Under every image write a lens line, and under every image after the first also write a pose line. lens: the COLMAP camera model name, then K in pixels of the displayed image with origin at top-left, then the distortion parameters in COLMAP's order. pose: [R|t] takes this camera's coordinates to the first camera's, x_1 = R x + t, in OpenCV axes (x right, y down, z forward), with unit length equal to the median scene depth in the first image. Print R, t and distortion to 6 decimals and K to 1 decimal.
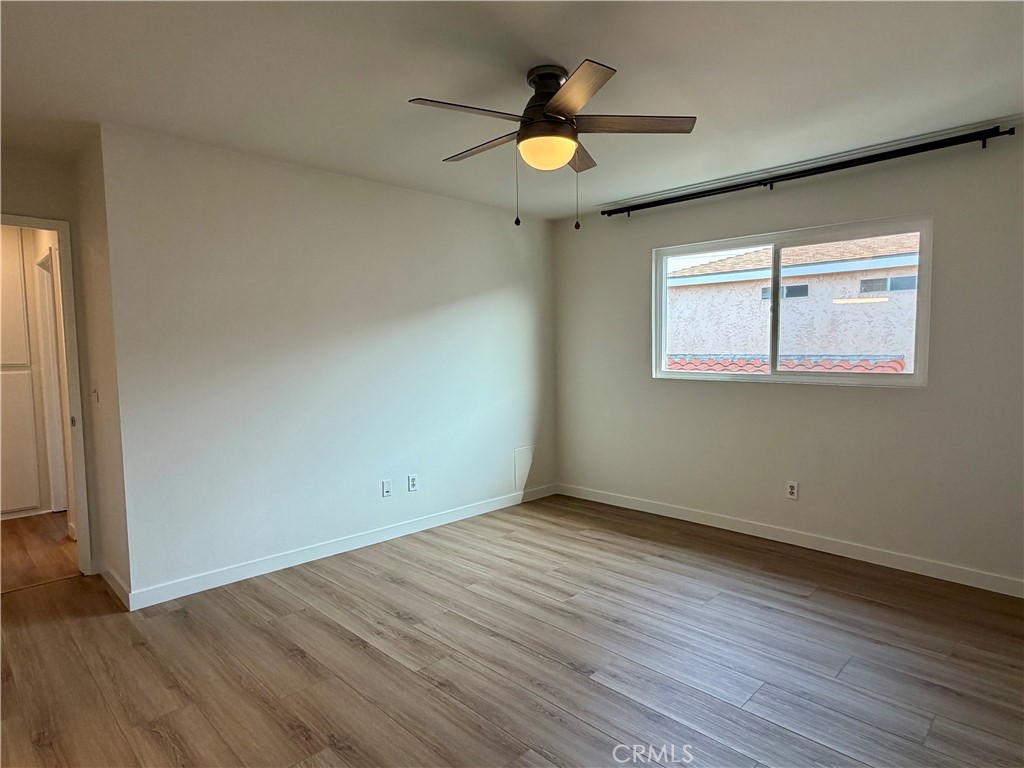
lens RADIAL K [[580.3, 0, 498.0], [0, 580.3, 388.0], [0, 0, 1]] dist [0.001865, 0.001506]
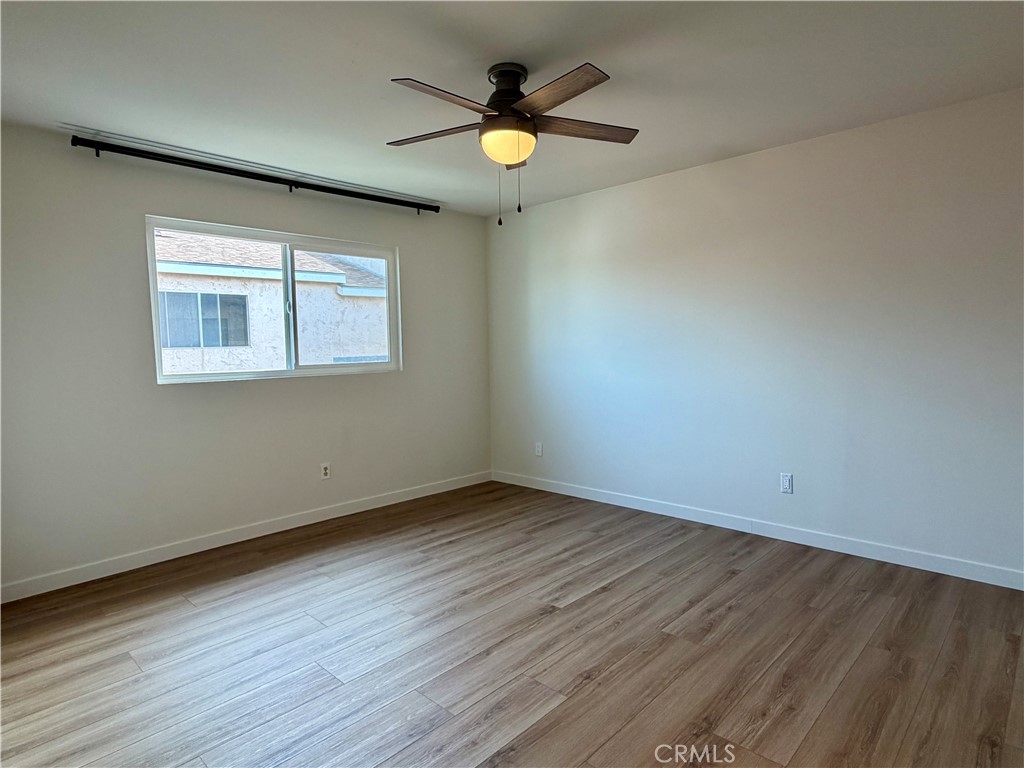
lens RADIAL K [[595.6, 0, 508.7], [0, 595.6, 388.5], [0, 0, 1]] dist [0.000779, 0.000737]
pose [[-0.038306, -0.069540, 0.996843, -0.724342], [0.088388, 0.993430, 0.072698, -0.038150], [-0.995349, 0.090894, -0.031907, 0.769345]]
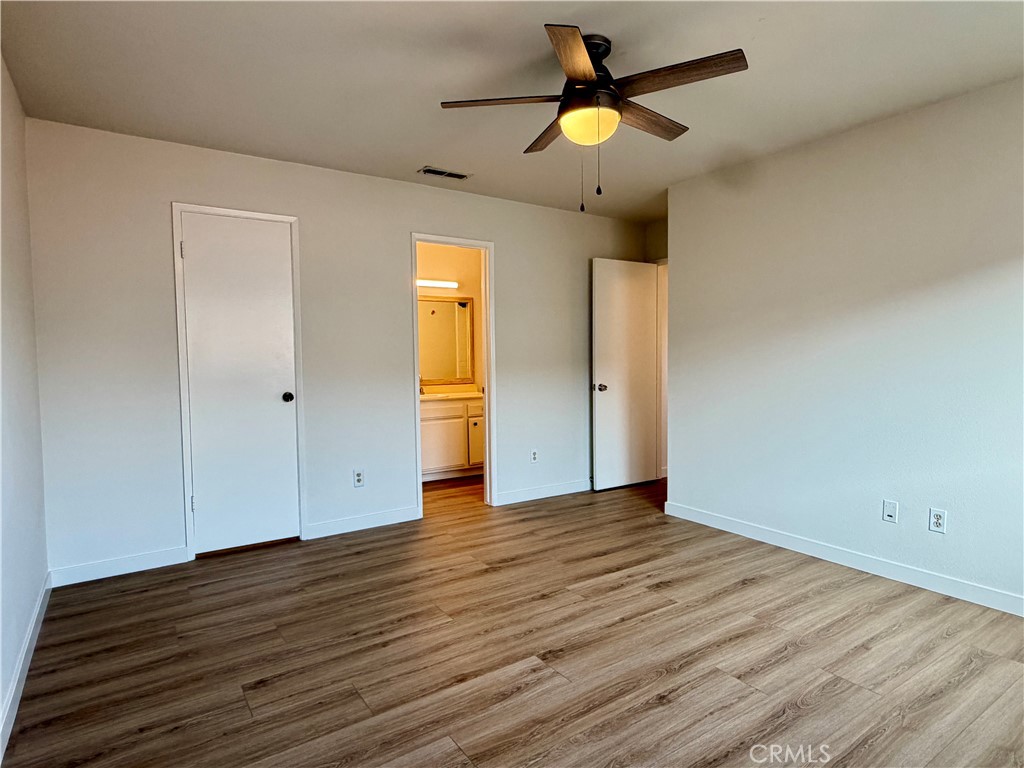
lens RADIAL K [[566.7, 0, 511.5], [0, 566.7, 384.3], [0, 0, 1]] dist [-0.000138, -0.000418]
pose [[-0.168681, 0.064968, -0.983527, 0.763899], [-0.054666, 0.995673, 0.075145, -0.029365], [0.984154, 0.066441, -0.164400, 0.757432]]
